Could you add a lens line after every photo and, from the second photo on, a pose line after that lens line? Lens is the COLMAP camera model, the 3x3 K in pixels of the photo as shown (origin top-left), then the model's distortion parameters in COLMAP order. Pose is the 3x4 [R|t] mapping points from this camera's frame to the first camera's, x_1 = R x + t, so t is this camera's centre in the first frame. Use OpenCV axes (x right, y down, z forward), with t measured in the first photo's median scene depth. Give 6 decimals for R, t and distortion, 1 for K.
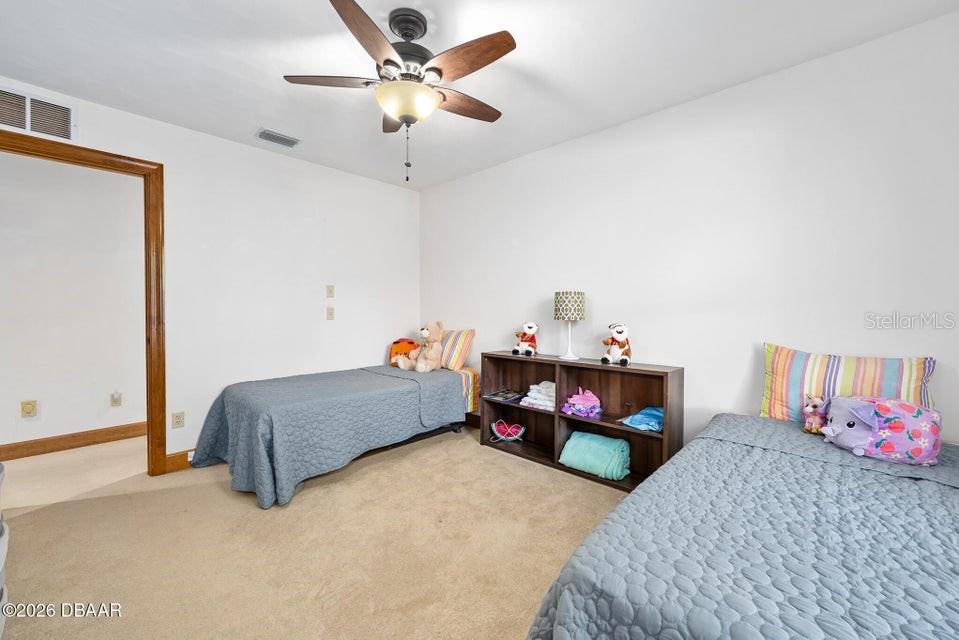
lens RADIAL K [[384.2, 0, 479.5], [0, 384.2, 320.0], [0, 0, 1]] dist [-0.000760, -0.000064]
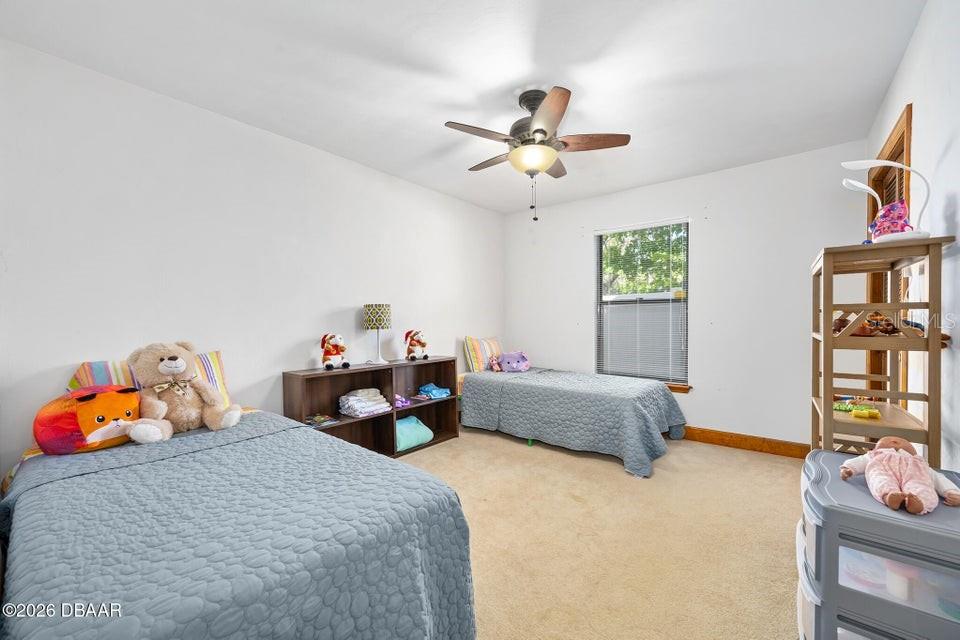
lens RADIAL K [[384.6, 0, 480.0], [0, 384.6, 320.0], [0, 0, 1]] dist [-0.000760, -0.000064]
pose [[-0.066137, -0.000849, 0.997810, -0.917598], [0.037480, 0.999292, 0.003335, -0.019877], [-0.997106, 0.037618, -0.066059, 0.772727]]
